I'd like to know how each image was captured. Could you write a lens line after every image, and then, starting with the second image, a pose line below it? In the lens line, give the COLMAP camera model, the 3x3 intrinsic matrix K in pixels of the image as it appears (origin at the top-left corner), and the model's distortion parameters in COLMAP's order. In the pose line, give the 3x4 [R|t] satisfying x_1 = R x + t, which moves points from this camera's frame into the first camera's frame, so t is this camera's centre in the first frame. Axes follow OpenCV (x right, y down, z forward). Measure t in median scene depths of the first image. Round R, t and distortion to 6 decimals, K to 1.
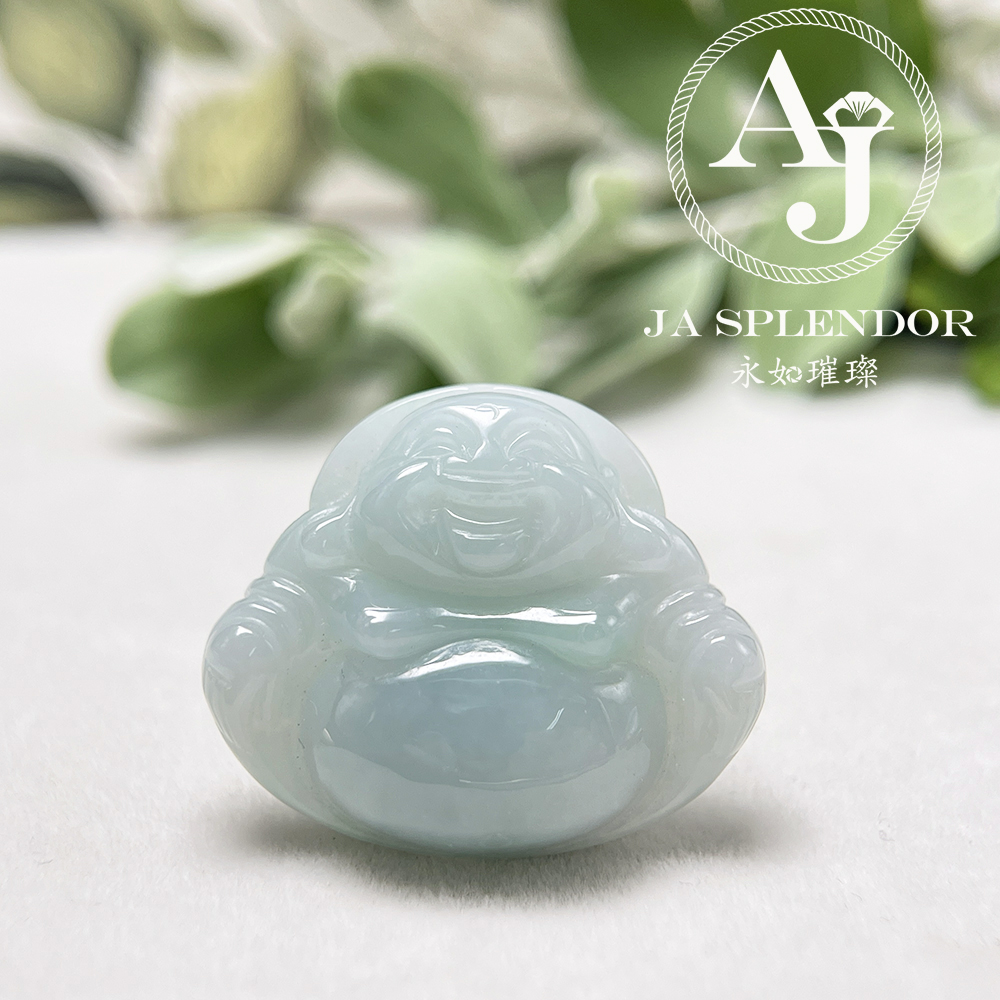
lens RADIAL K [[2217.9, 0, 497.0], [0, 2217.9, 477.7], [0, 0, 1]] dist [0.314277, 0.215130]
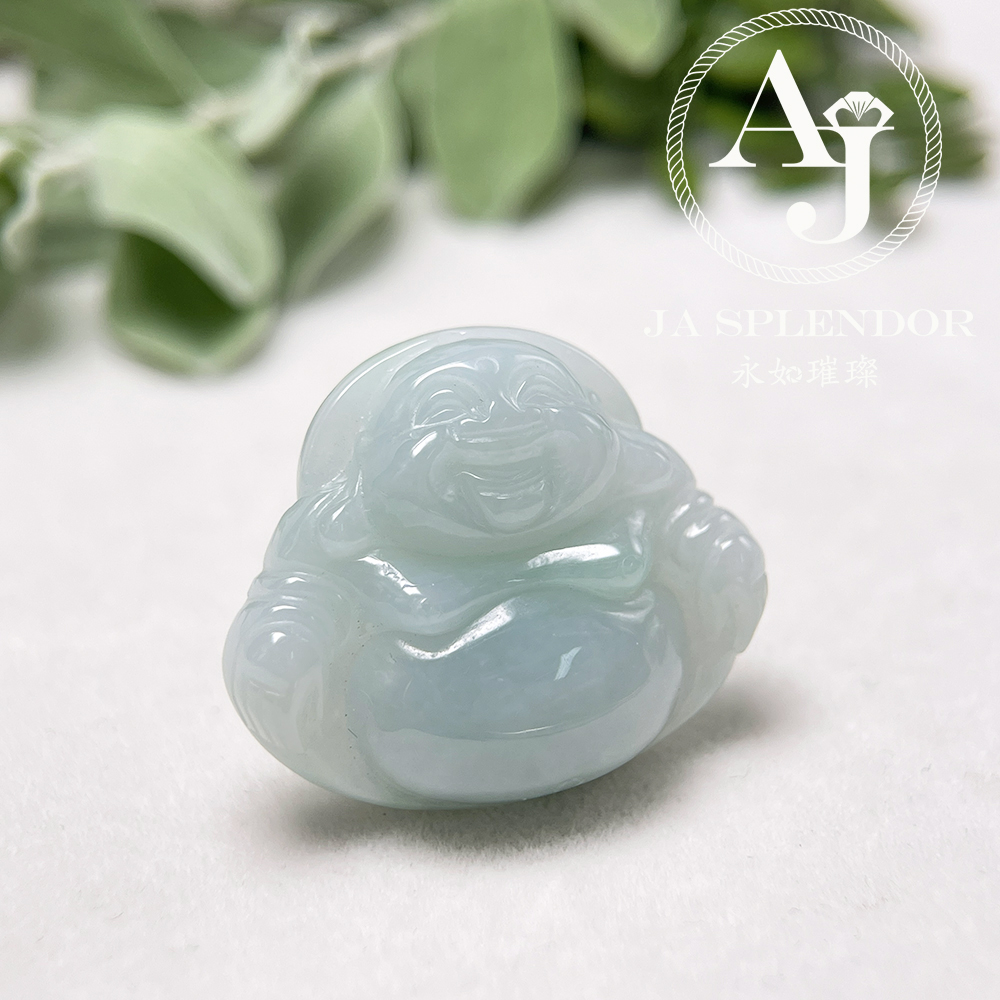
lens RADIAL K [[2217.9, 0, 497.0], [0, 2217.9, 477.7], [0, 0, 1]] dist [0.314277, 0.215130]
pose [[0.925555, -0.196276, 0.323766, -0.322959], [0.146052, 0.974039, 0.172967, -0.148603], [-0.349309, -0.112804, 0.930193, 0.087902]]
